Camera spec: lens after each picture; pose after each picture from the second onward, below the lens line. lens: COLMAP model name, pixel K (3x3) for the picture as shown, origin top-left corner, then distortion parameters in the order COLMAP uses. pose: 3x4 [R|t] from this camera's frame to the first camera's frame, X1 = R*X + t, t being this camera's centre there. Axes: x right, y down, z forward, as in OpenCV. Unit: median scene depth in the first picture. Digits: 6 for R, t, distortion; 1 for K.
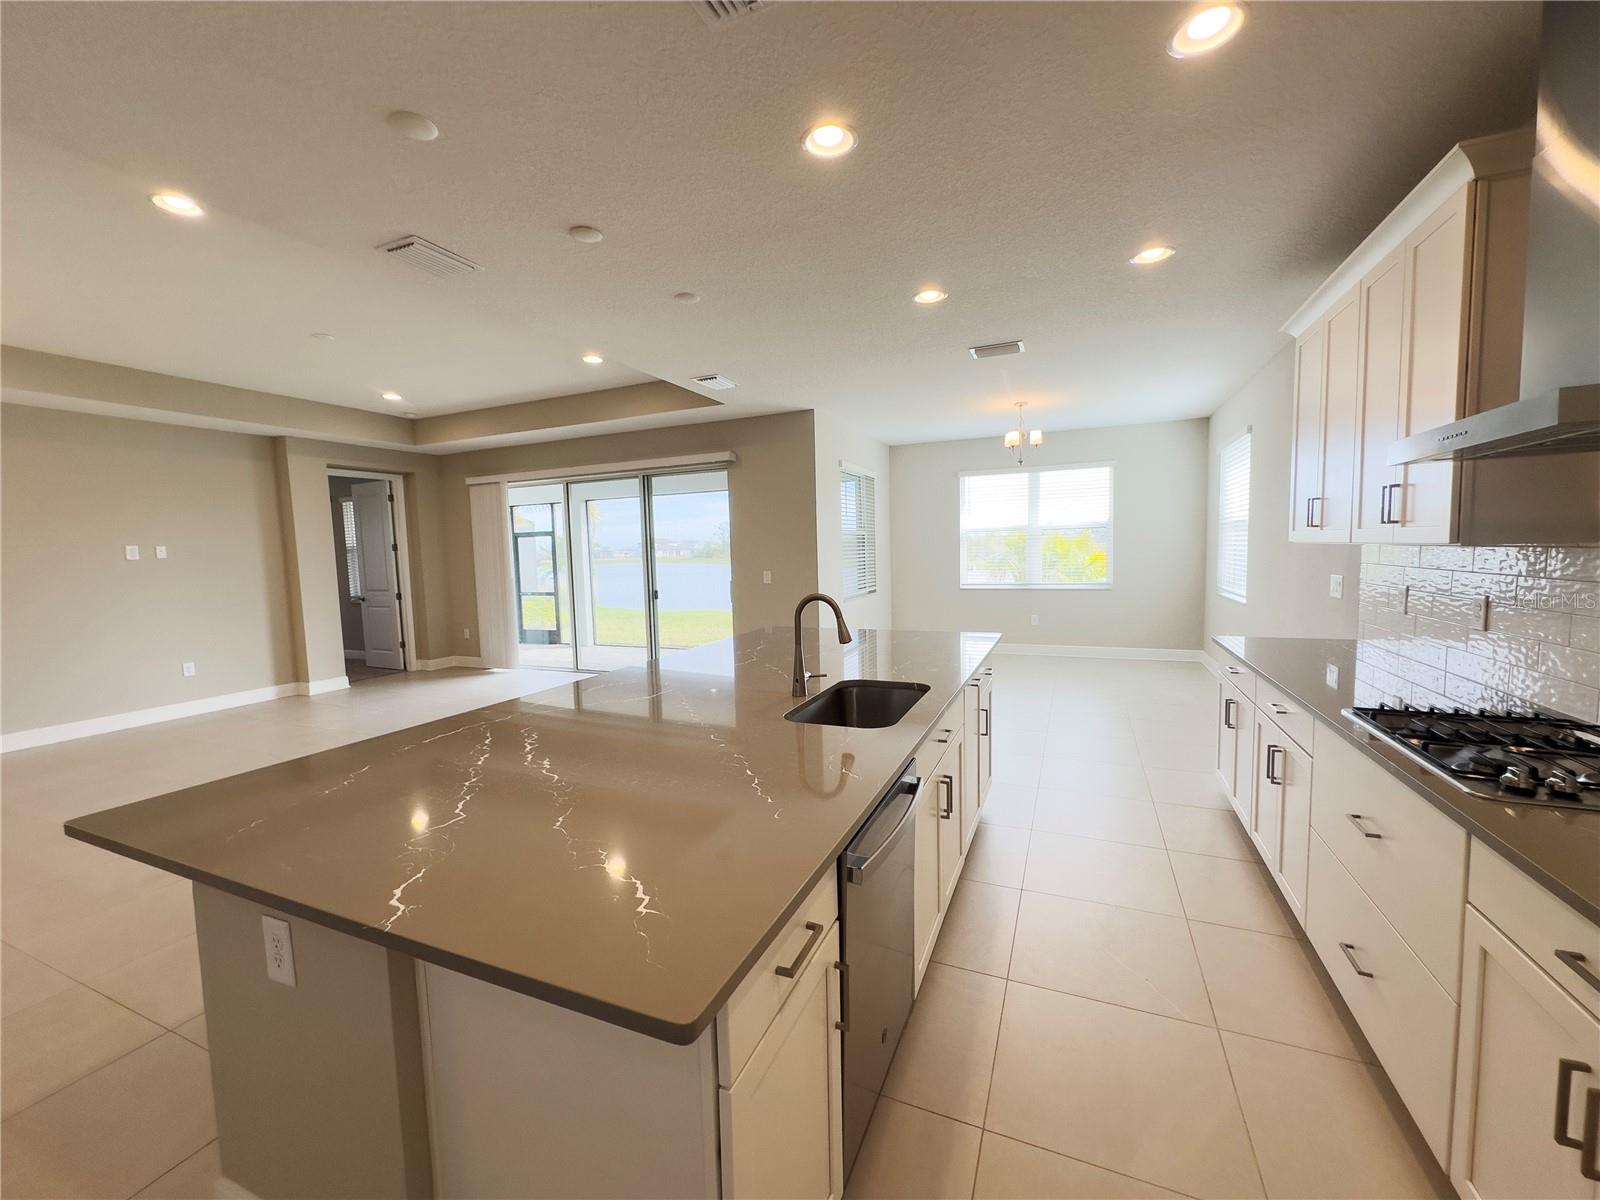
lens RADIAL K [[636.4, 0, 800.0], [0, 636.4, 600.0], [0, 0, 1]] dist [-0.003785, 0.000619]
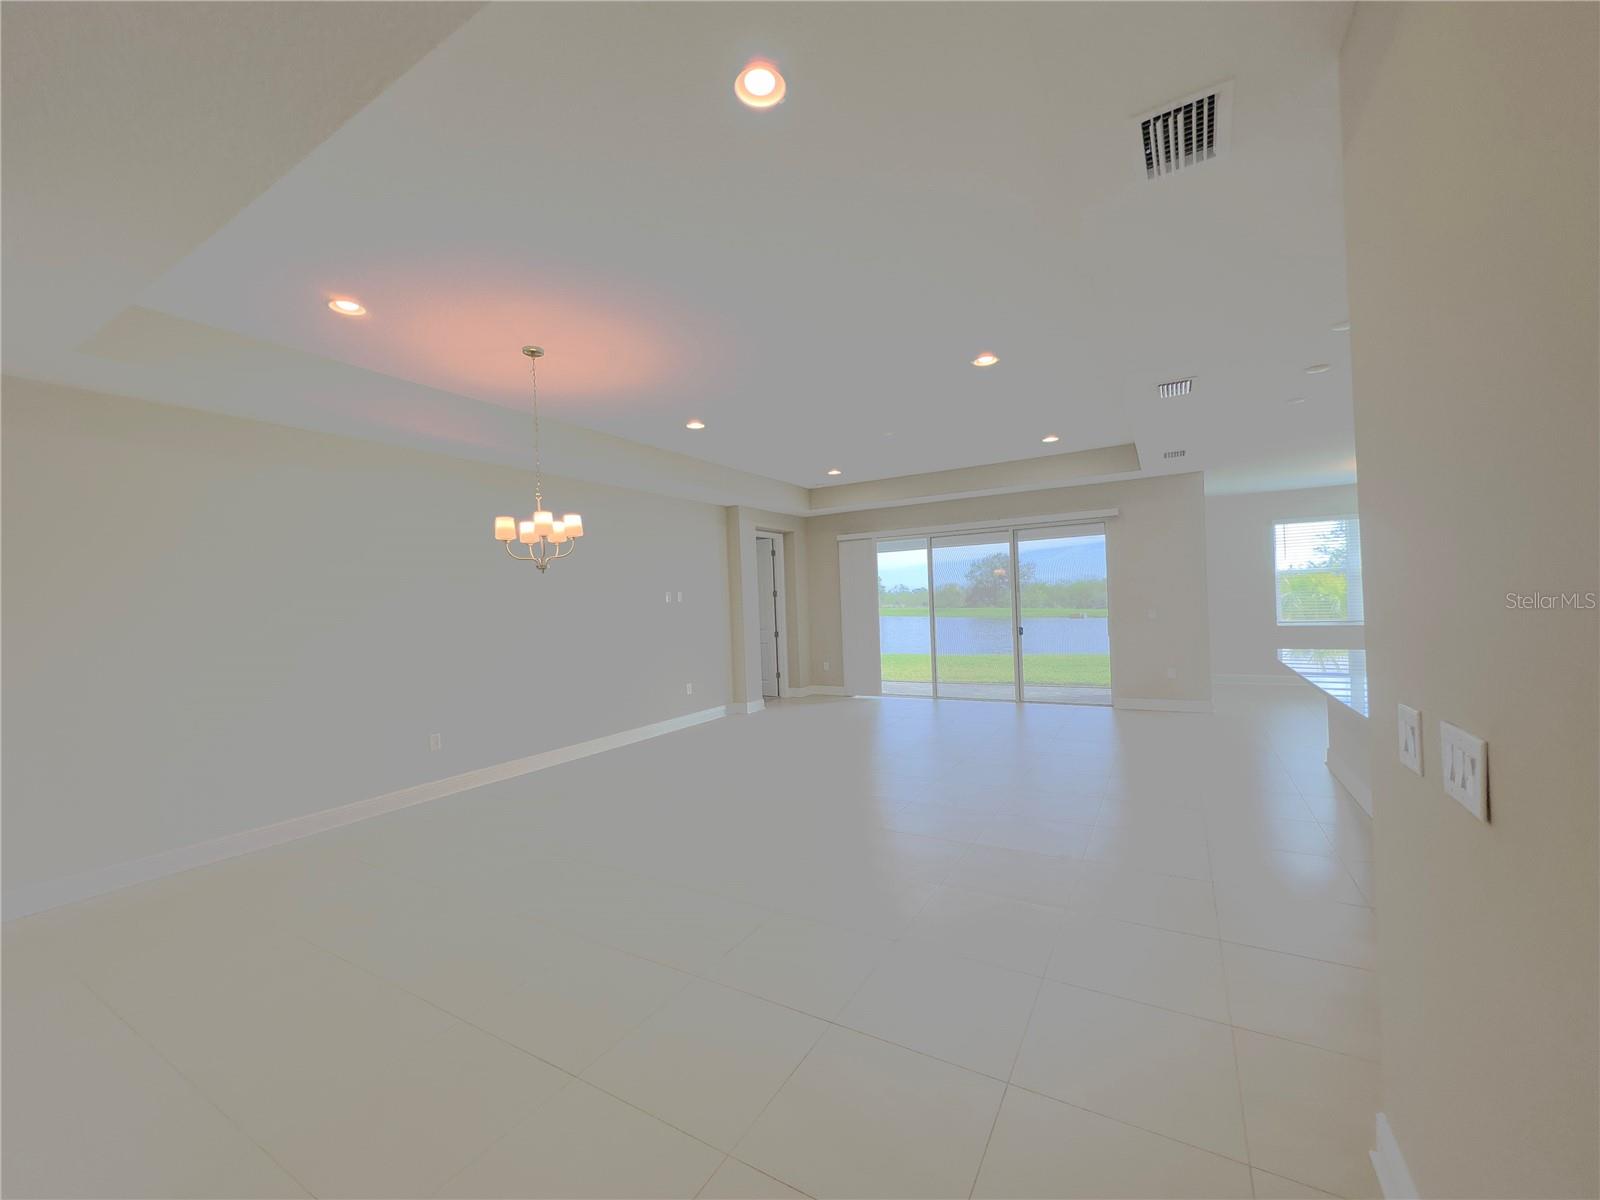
lens RADIAL K [[636.4, 0, 800.0], [0, 636.4, 600.0], [0, 0, 1]] dist [-0.003785, 0.000619]
pose [[0.992263, -0.009489, -0.123789, -0.446676], [-0.000081, 0.997025, -0.077080, 0.022443], [0.124152, 0.076494, 0.989310, -0.185461]]
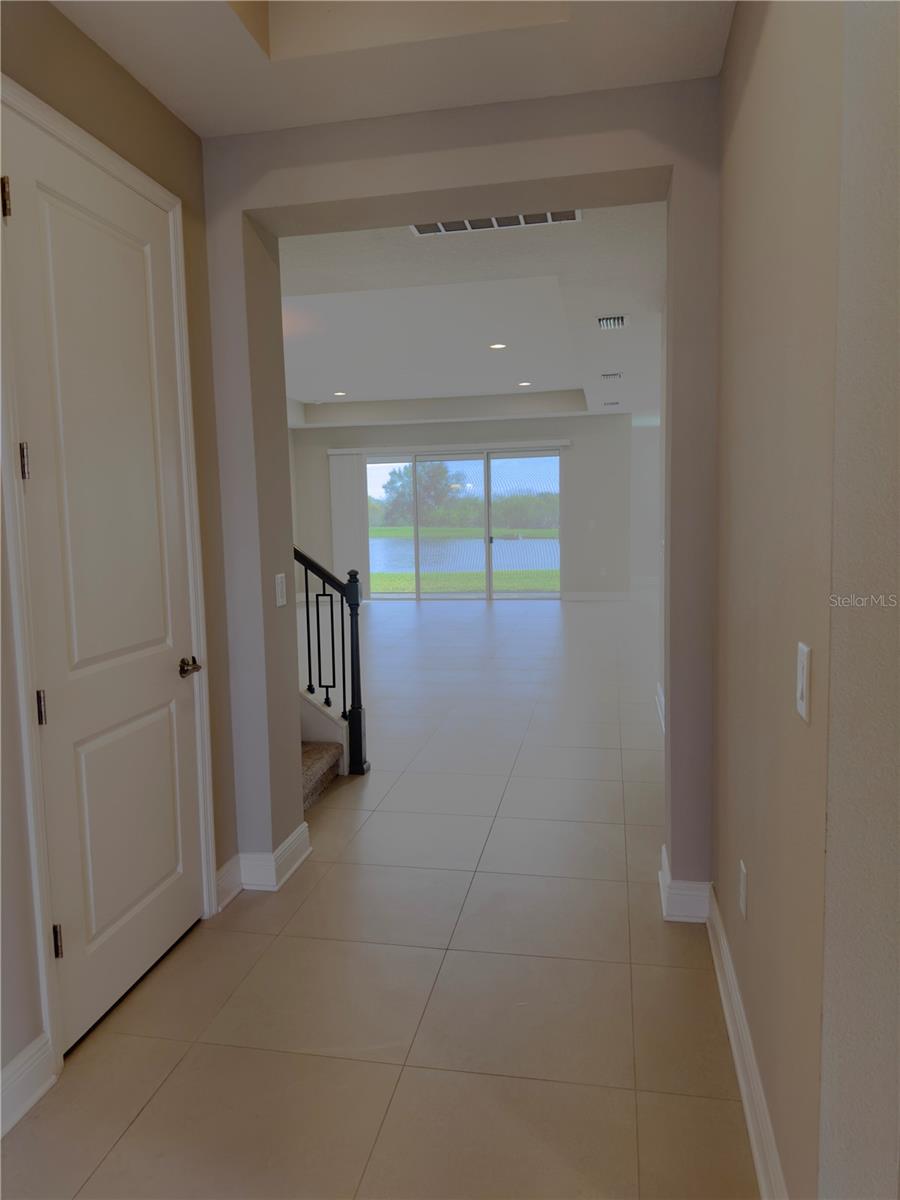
lens RADIAL K [[802.6, 0, 450.0], [0, 802.6, 600.0], [0, 0, 1]] dist [0.002580, 0.000182]
pose [[0.977592, -0.015994, 0.209899, -0.626822], [0.010108, 0.999526, 0.029087, 0.063684], [-0.210265, -0.026313, 0.977290, -0.613126]]
